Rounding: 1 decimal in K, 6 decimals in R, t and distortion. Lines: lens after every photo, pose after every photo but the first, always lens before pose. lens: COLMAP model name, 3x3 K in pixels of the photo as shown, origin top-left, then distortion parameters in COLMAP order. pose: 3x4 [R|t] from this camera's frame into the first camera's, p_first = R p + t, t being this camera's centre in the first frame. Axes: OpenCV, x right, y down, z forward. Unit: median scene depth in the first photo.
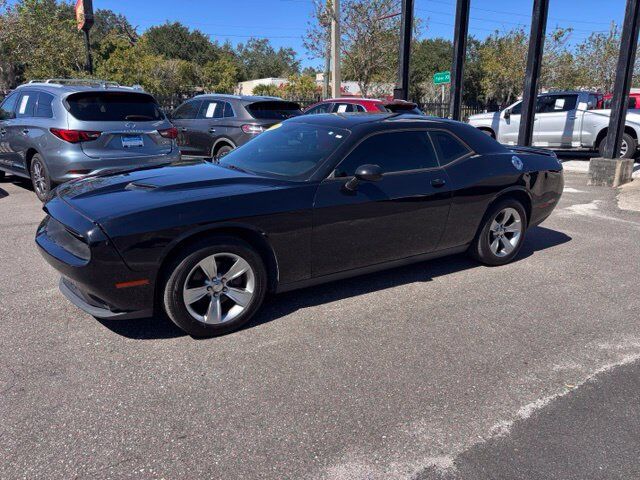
lens RADIAL K [[479.1, 0, 322.5], [0, 479.1, 248.4], [0, 0, 1]] dist [0.019144, -0.000134]
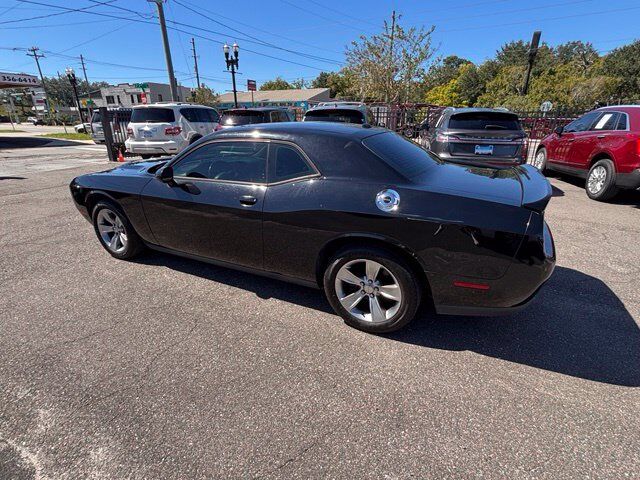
lens RADIAL K [[319.0, 0, 322.5], [0, 319.0, 237.9], [0, 0, 1]] dist [-0.015337, 0.009926]
pose [[0.505800, 0.292758, -0.811455, 0.665514], [-0.236010, 0.951726, 0.196255, -0.176394], [0.829738, 0.092246, 0.550477, 0.630603]]
